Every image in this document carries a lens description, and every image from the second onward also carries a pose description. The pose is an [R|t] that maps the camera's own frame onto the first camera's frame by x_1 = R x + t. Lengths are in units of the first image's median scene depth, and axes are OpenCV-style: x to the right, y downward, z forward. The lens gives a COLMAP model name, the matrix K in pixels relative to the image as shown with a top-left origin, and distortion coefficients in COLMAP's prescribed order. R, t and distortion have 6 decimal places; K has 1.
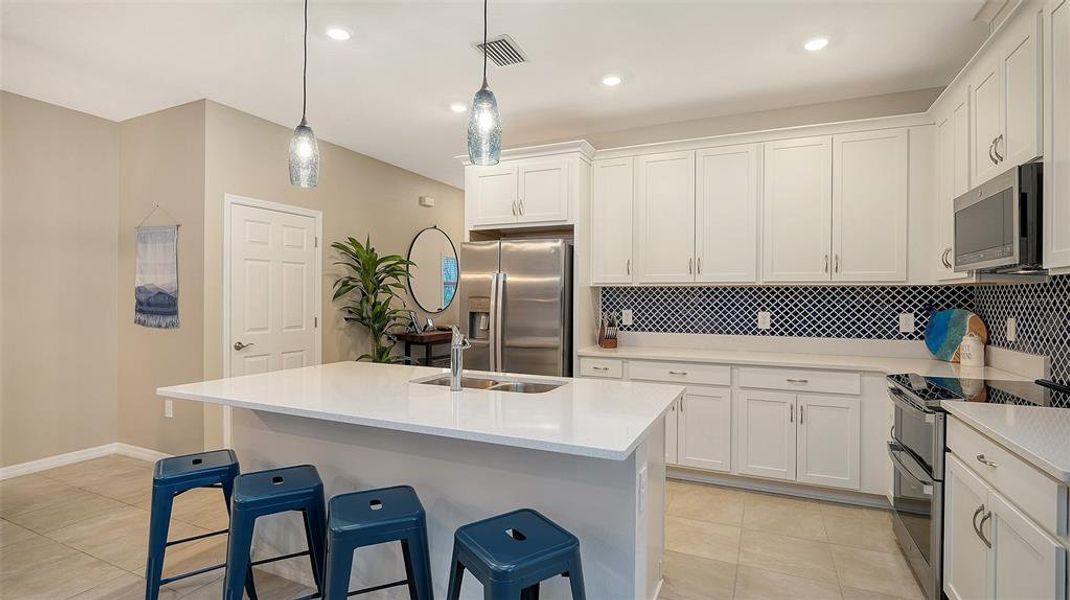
lens RADIAL K [[499.2, 0, 533.5], [0, 499.2, 297.3], [0, 0, 1]] dist [-0.009732, -0.000453]
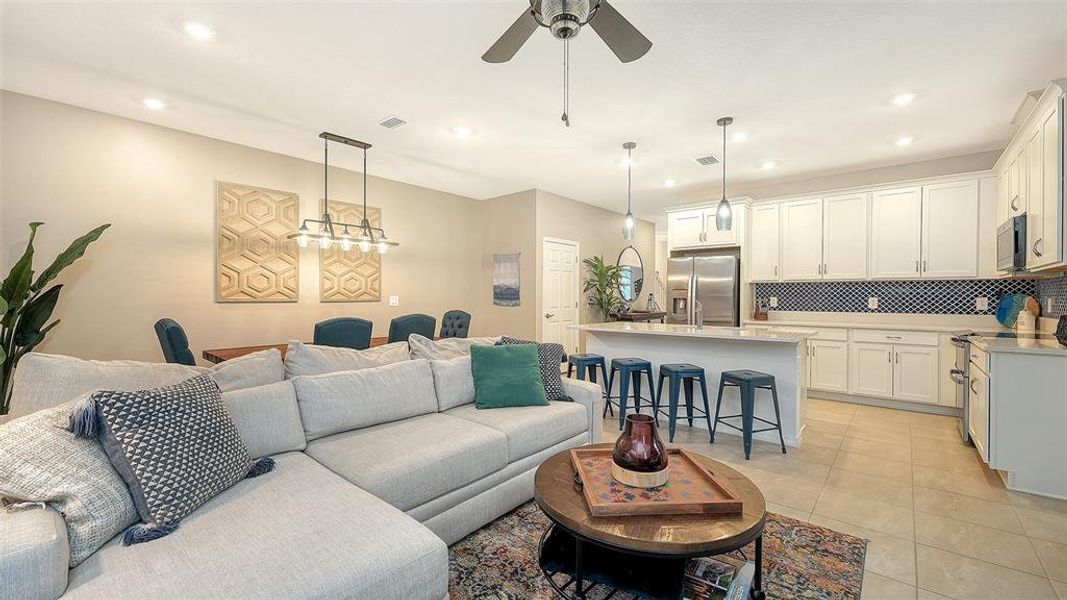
lens RADIAL K [[426.4, 0, 533.5], [0, 426.4, 300.0], [0, 0, 1]] dist [-0.000462, -0.000084]
pose [[0.962229, 0.000031, -0.272242, -0.208743], [0.002187, 0.999967, 0.007844, 0.024816], [0.272233, -0.008143, 0.962197, -0.605434]]
